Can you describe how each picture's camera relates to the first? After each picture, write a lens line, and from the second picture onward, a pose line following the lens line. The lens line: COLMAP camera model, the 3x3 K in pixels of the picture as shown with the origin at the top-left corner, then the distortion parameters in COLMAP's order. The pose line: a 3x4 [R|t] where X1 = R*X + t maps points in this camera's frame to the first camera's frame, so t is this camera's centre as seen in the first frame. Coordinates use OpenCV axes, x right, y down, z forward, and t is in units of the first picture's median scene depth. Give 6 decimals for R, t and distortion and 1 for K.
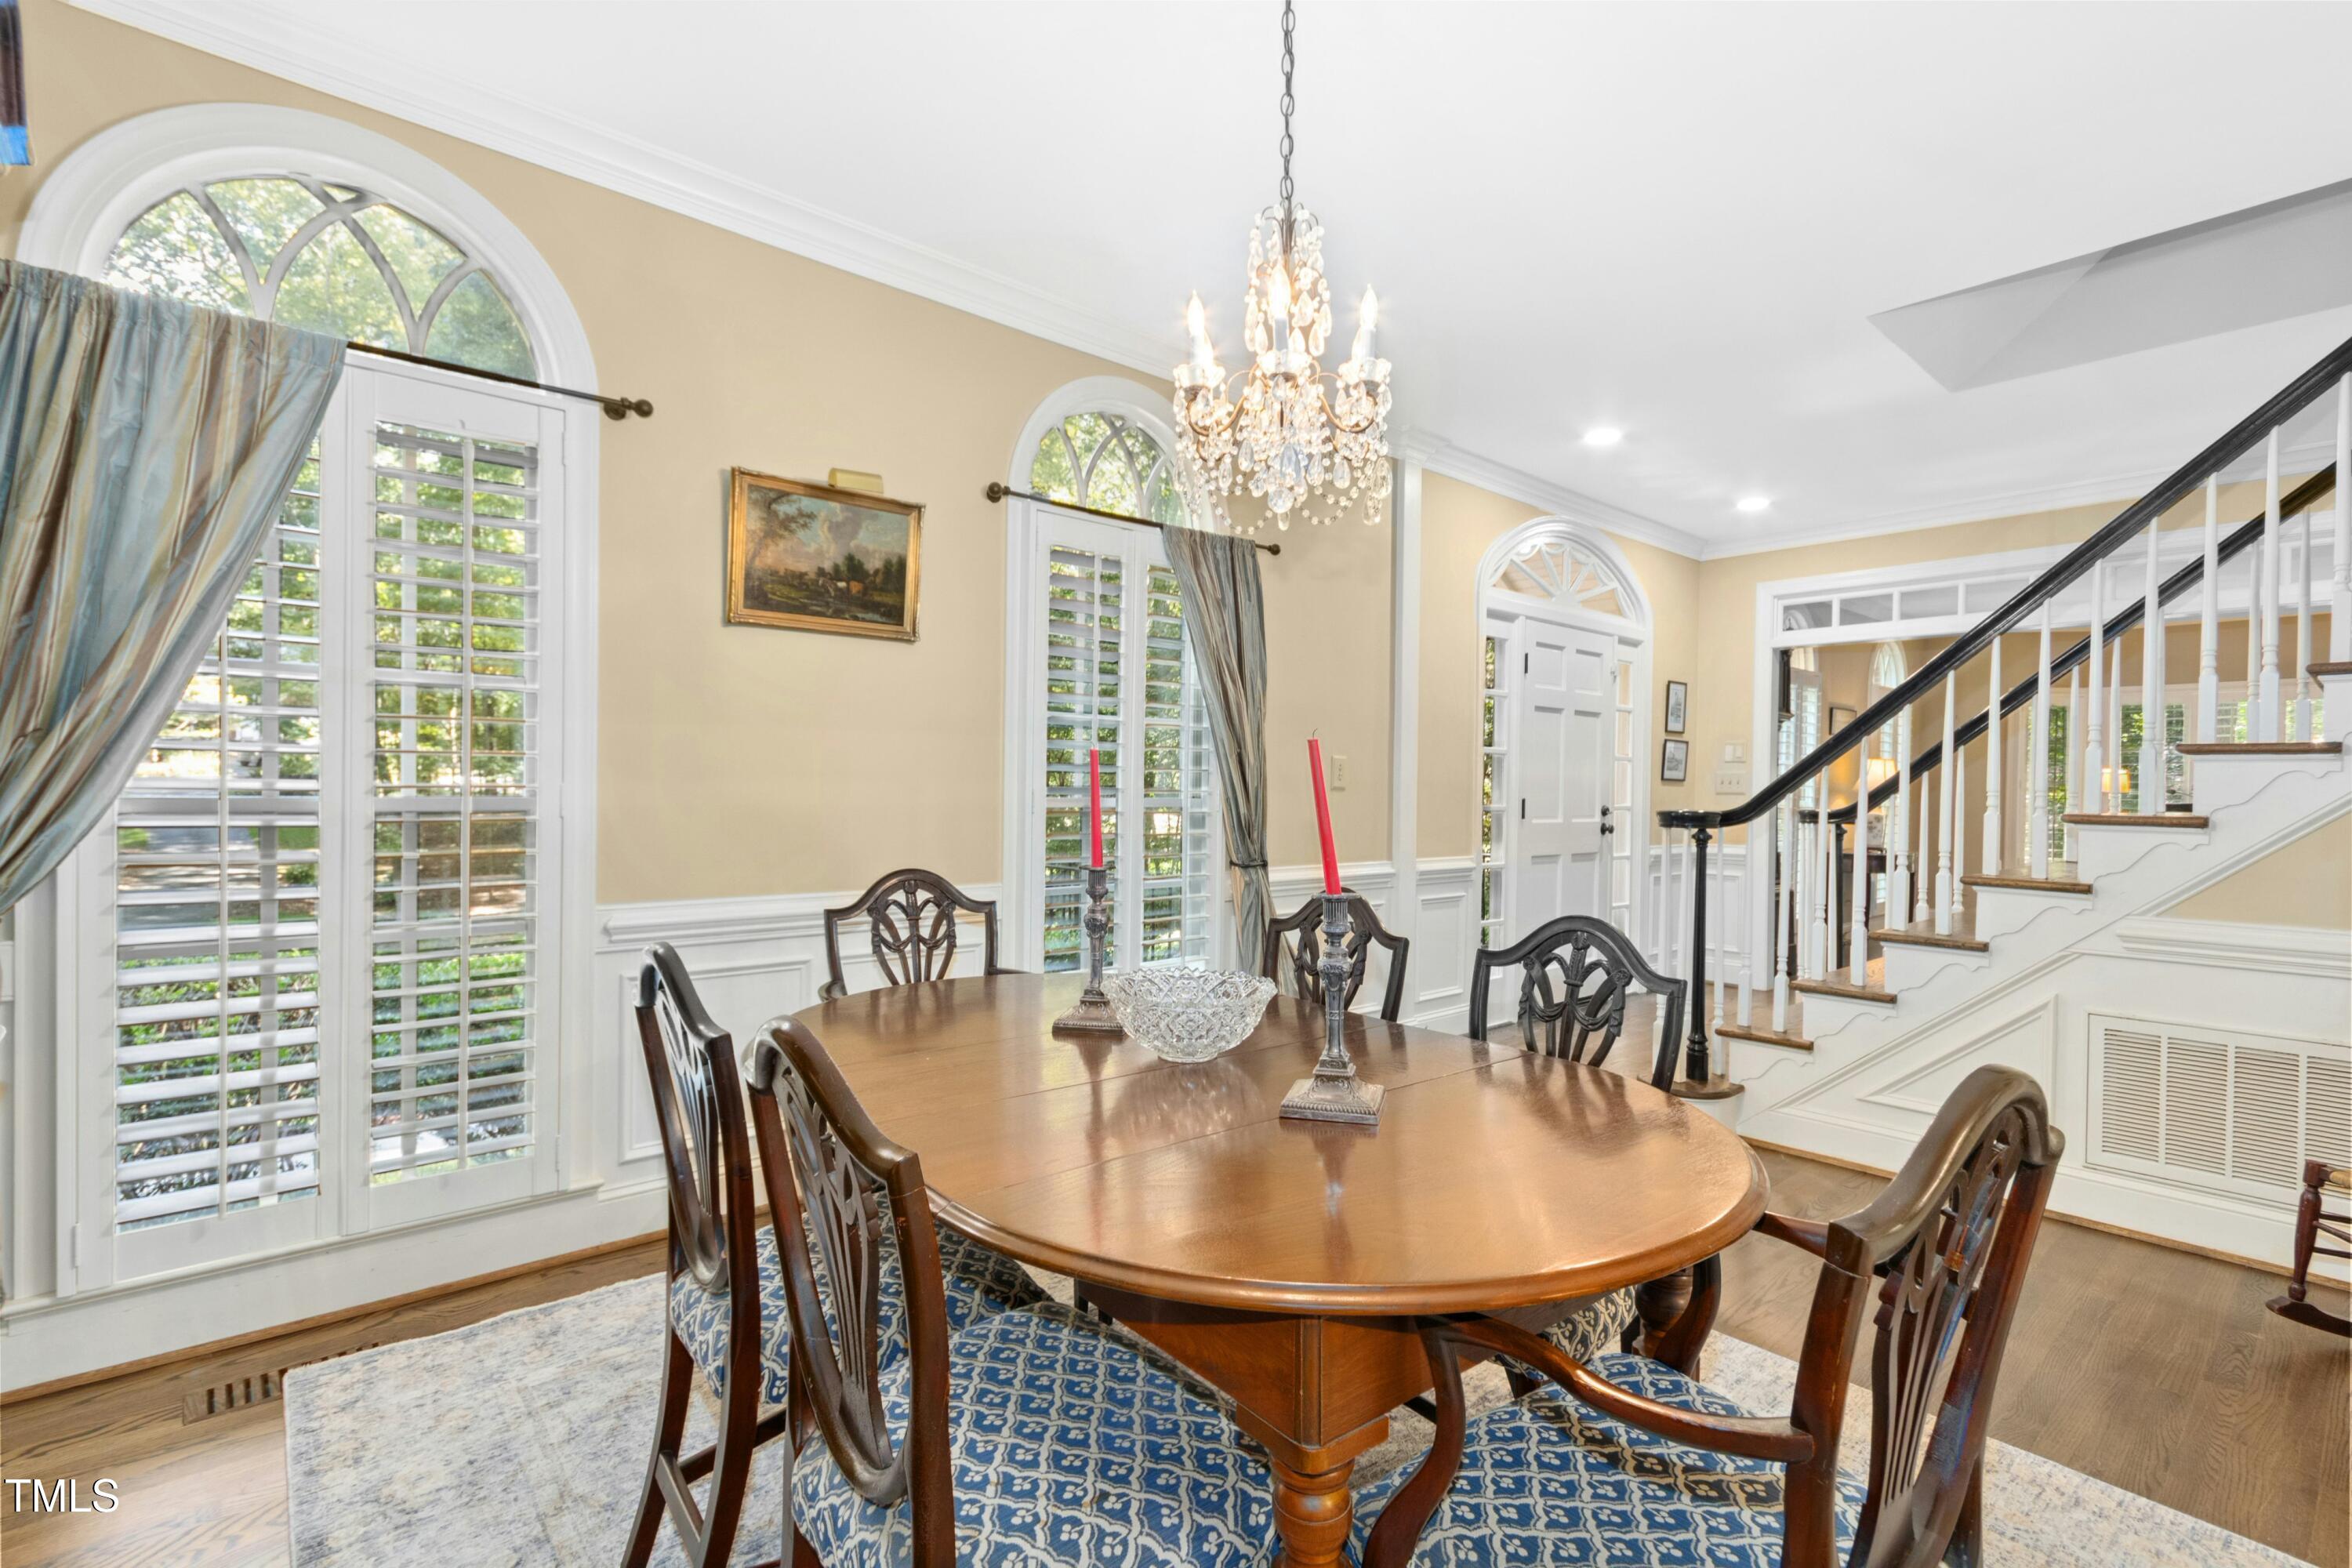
lens RADIAL K [[1092.7, 0, 1175.9], [0, 1092.7, 788.4], [0, 0, 1]] dist [0.005323, 0.000332]
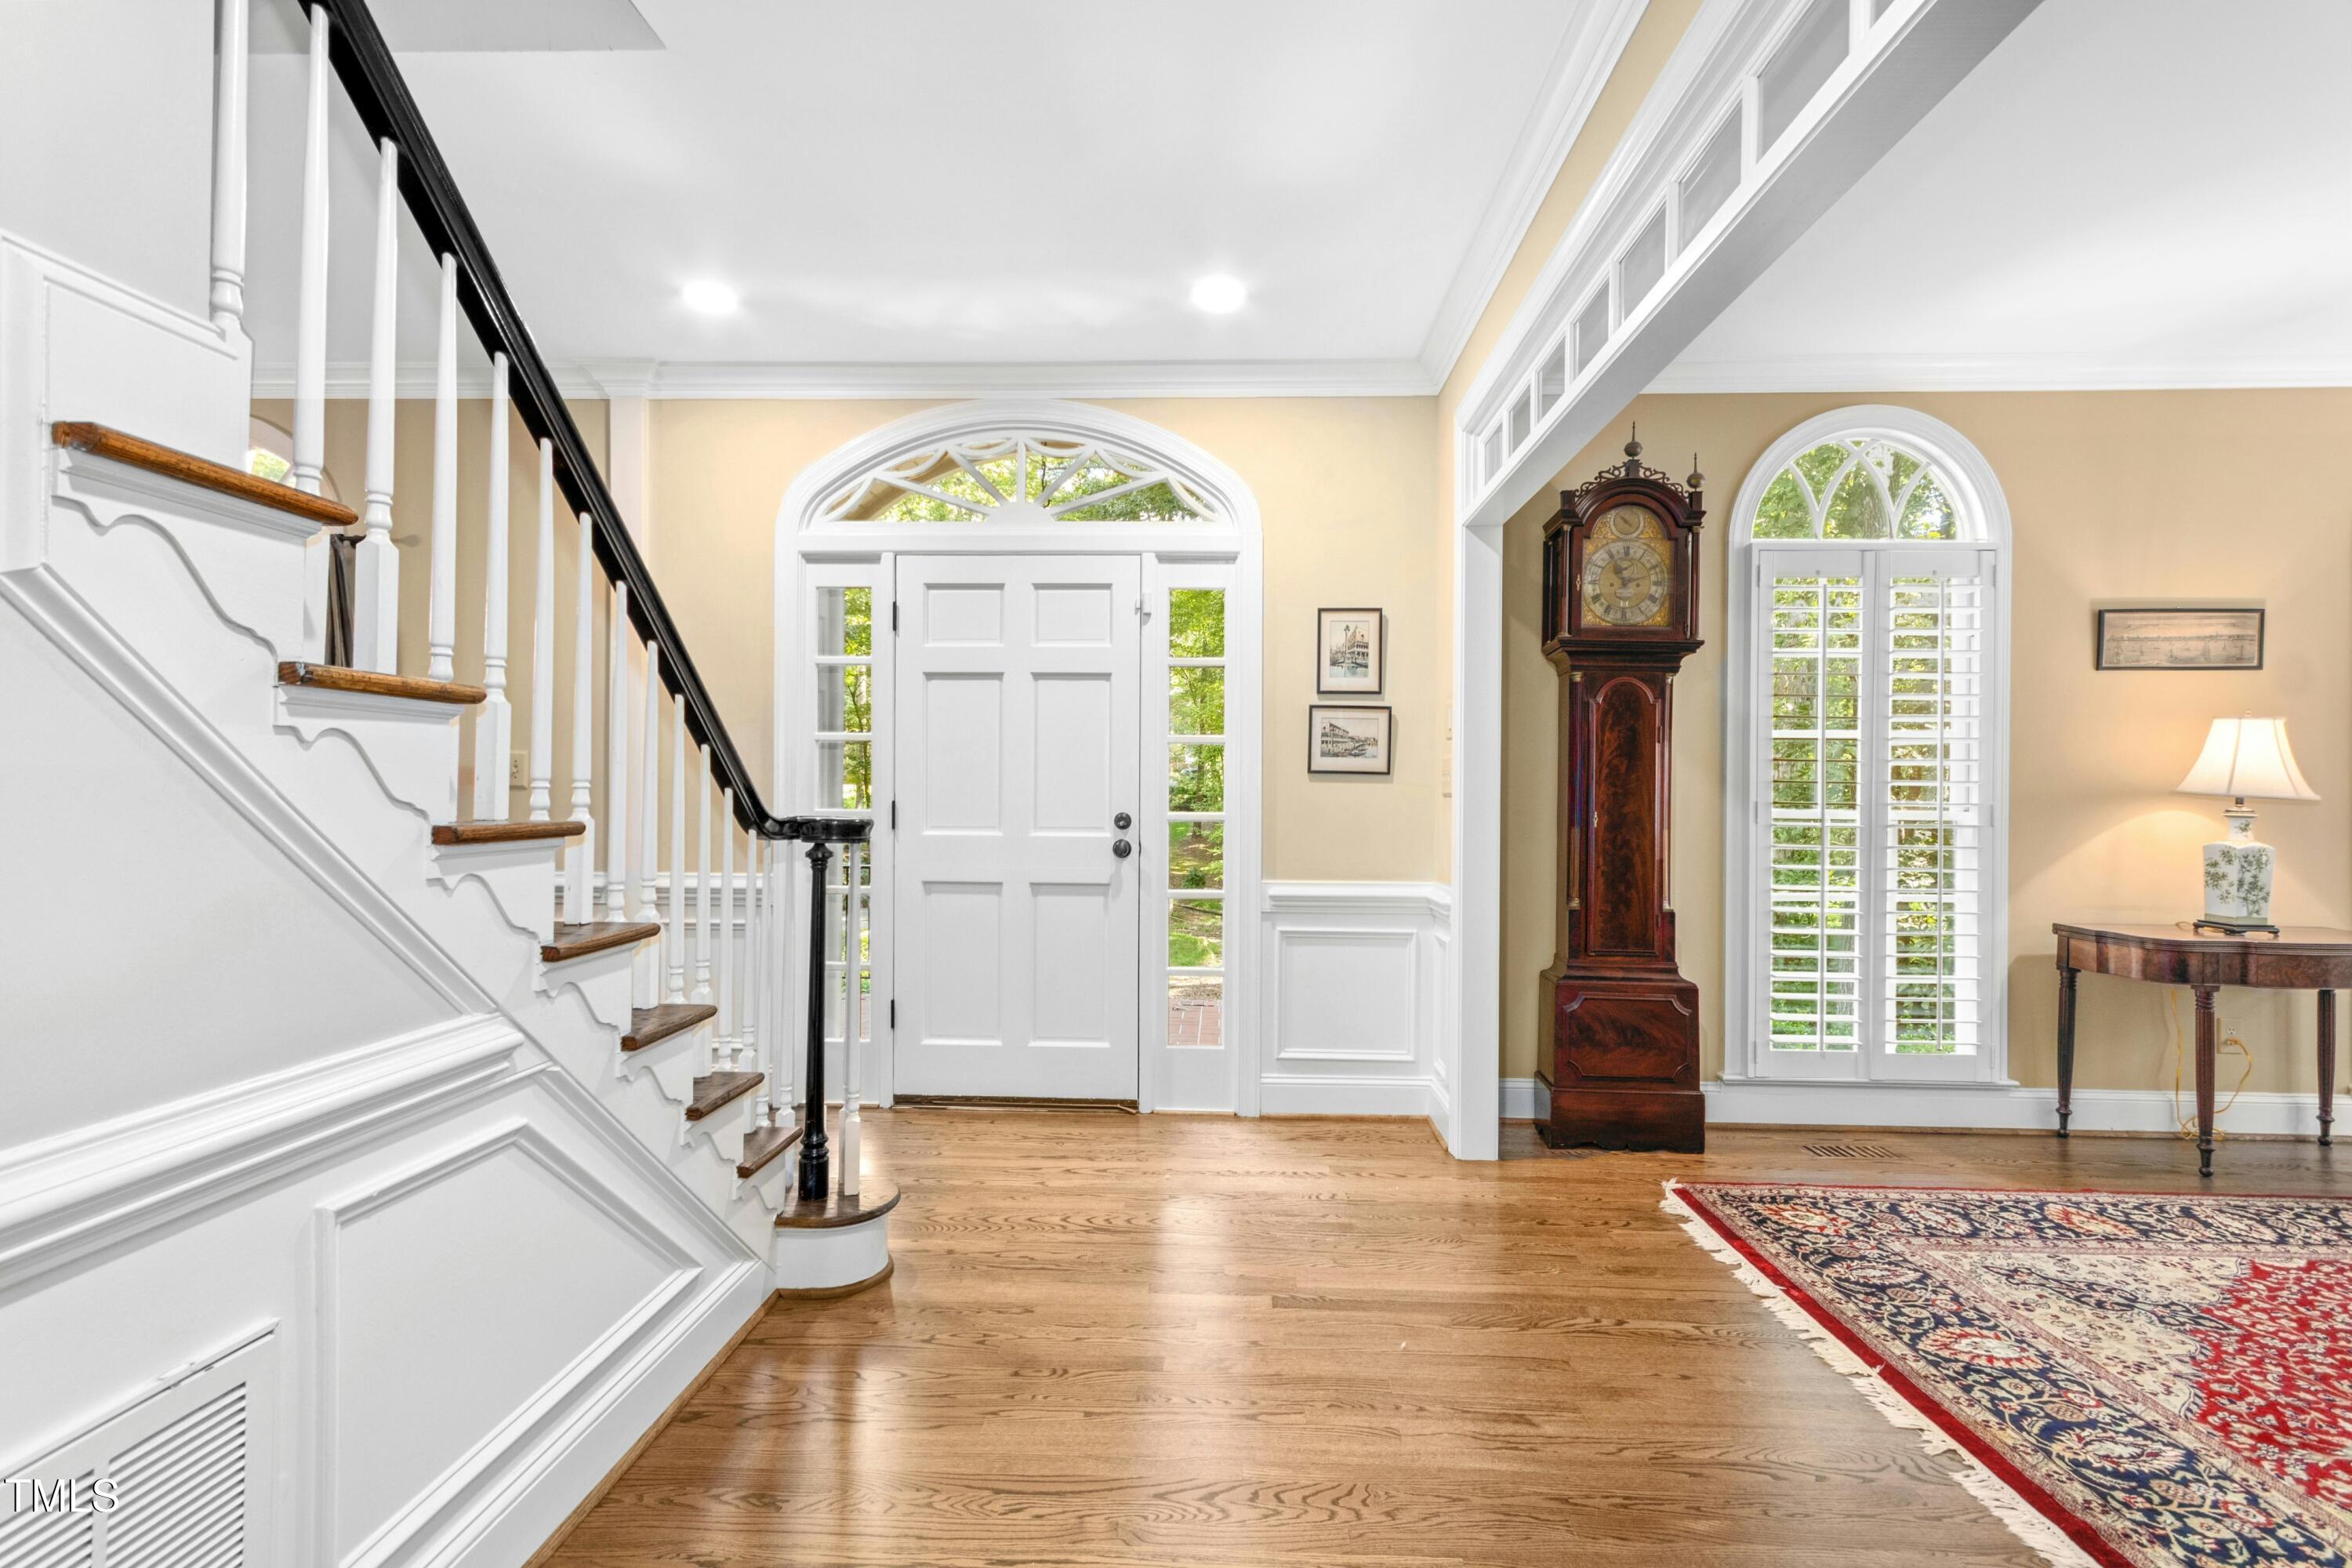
lens RADIAL K [[1092.7, 0, 1182.0], [0, 1092.7, 788.2], [0, 0, 1]] dist [0.005323, 0.000332]
pose [[0.712090, -0.013043, -0.701967, 0.896362], [-0.001622, 0.999794, -0.020222, 0.014283], [0.702086, 0.015538, 0.711923, 0.569246]]
